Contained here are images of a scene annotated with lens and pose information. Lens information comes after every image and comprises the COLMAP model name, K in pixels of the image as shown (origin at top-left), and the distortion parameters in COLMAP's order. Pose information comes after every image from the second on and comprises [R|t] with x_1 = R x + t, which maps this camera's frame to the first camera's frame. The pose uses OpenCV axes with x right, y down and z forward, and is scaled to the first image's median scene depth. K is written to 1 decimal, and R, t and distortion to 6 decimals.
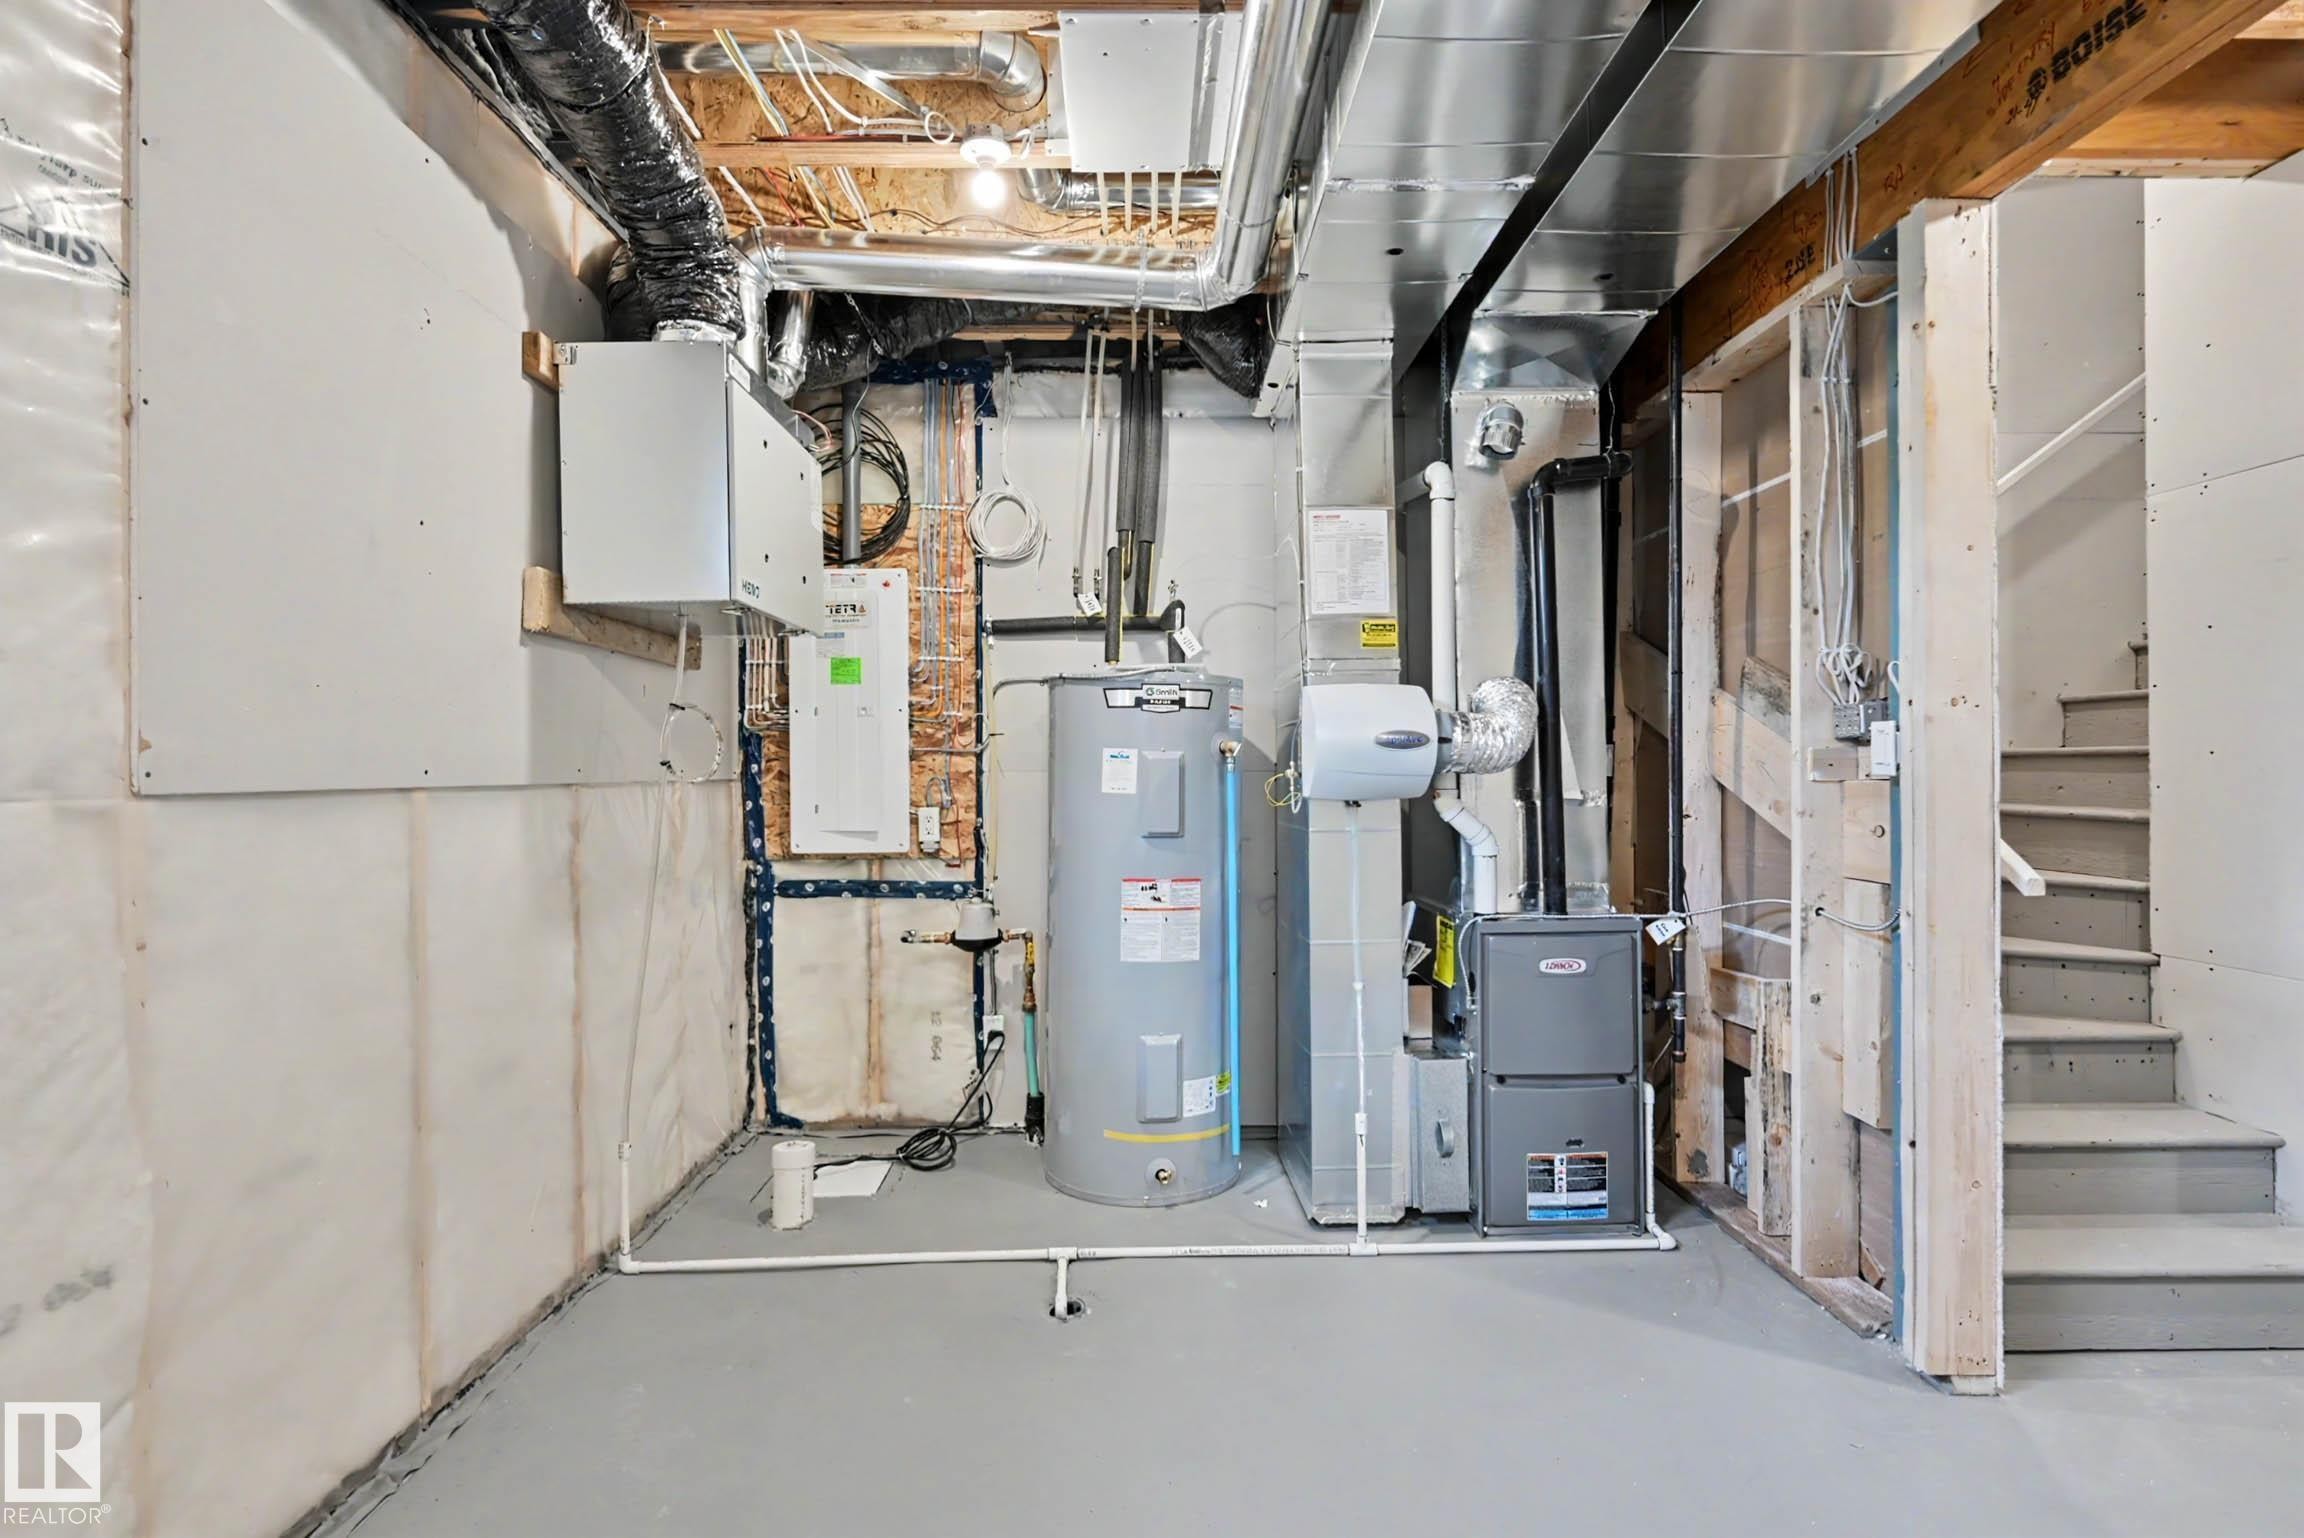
lens RADIAL K [[1139.9, 0, 1142.7], [0, 1139.9, 772.1], [0, 0, 1]] dist [-0.004126, 0.001786]
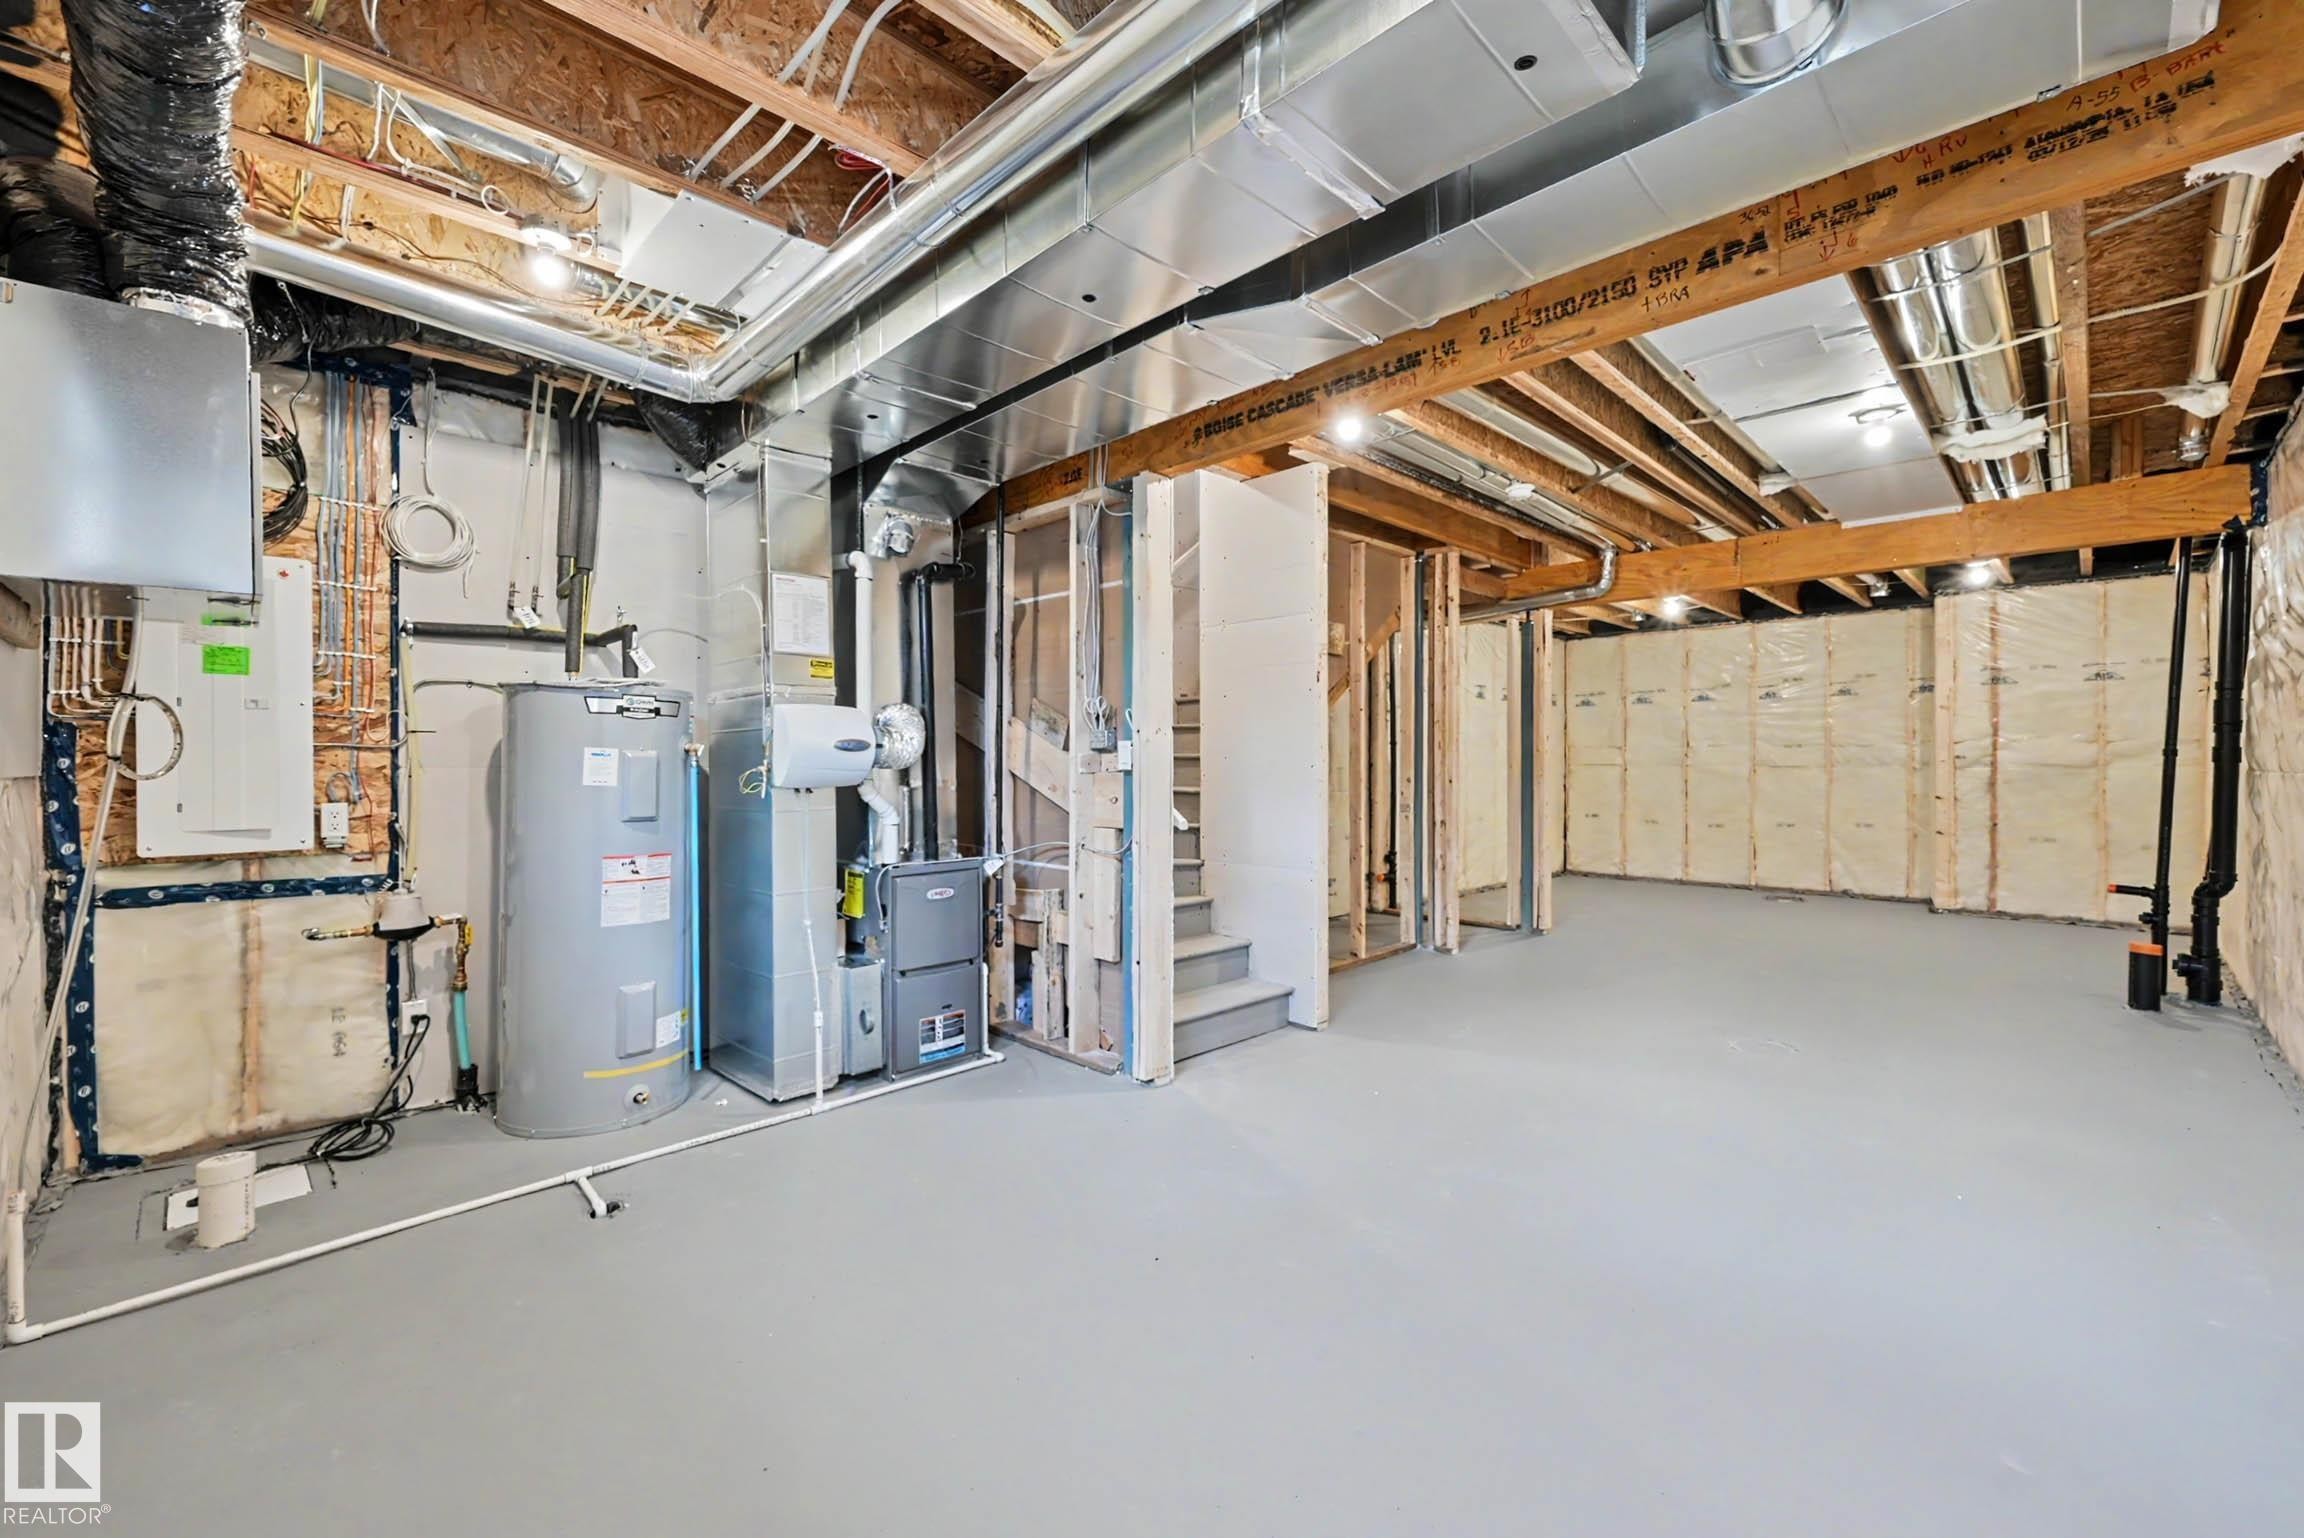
lens RADIAL K [[909.5, 0, 1171.4], [0, 909.5, 766.2], [0, 0, 1]] dist [-0.000363, -0.000133]
pose [[0.714617, 0.001220, 0.699514, -0.258832], [-0.000294, 0.999999, -0.001443, -0.000080], [-0.699515, 0.000826, 0.714617, -0.093670]]
